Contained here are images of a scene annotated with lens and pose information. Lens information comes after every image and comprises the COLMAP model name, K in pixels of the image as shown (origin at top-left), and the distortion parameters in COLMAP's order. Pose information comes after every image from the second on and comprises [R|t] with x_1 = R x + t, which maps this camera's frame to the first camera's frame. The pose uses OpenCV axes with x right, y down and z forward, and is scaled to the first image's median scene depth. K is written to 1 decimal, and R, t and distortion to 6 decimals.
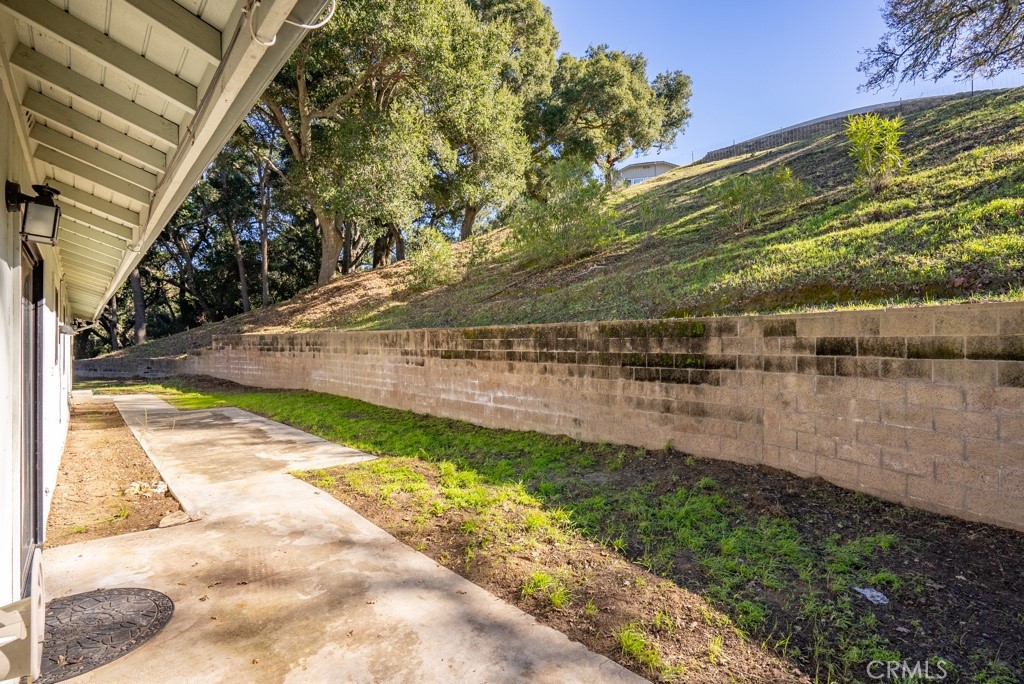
lens RADIAL K [[474.2, 0, 511.8], [0, 474.2, 342.3], [0, 0, 1]] dist [-0.035760, 0.007659]
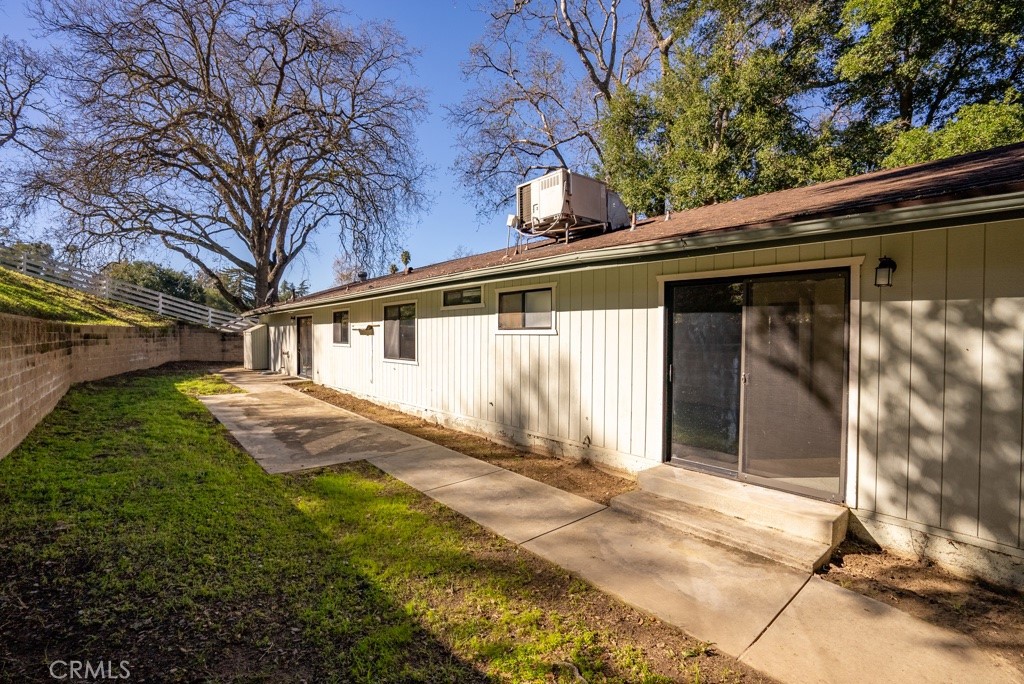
lens RADIAL K [[474.2, 0, 517.6], [0, 474.2, 340.0], [0, 0, 1]] dist [-0.035760, 0.007659]
pose [[-0.998607, -0.001884, 0.052724, -0.869050], [-0.001270, 0.999931, 0.011673, -0.002230], [-0.052743, 0.011589, -0.998541, 1.451140]]
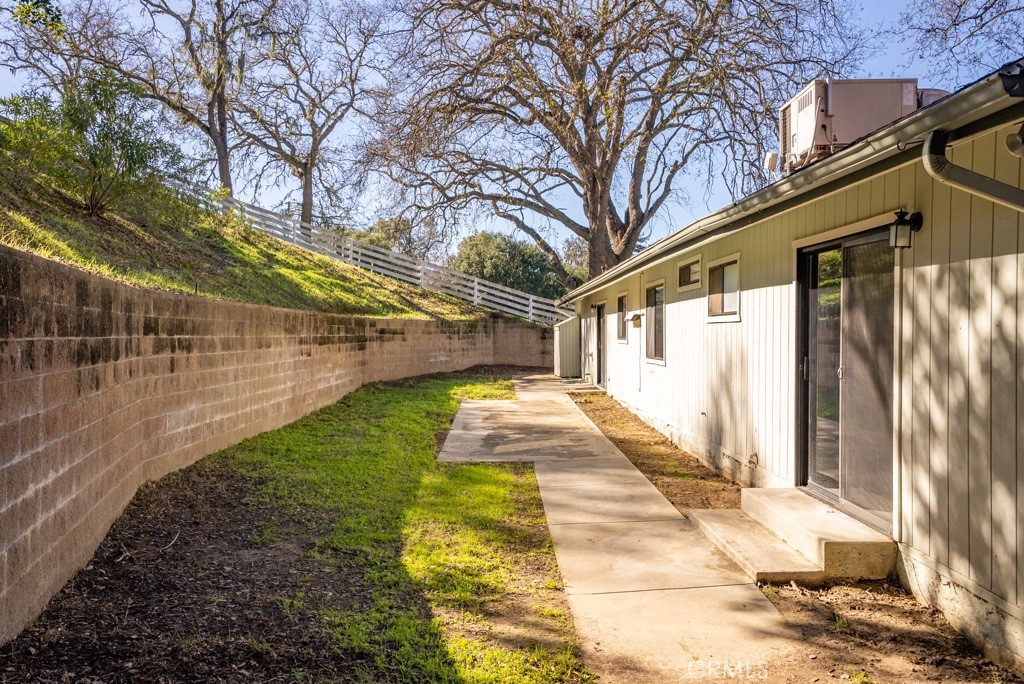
lens RADIAL K [[854.5, 0, 511.8], [0, 854.5, 341.7], [0, 0, 1]] dist [-0.022713, 0.005512]
pose [[-0.742903, -0.007193, 0.669360, -1.232739], [-0.001124, 0.999954, 0.009498, 0.008420], [-0.669398, 0.006304, -0.742877, 1.587006]]
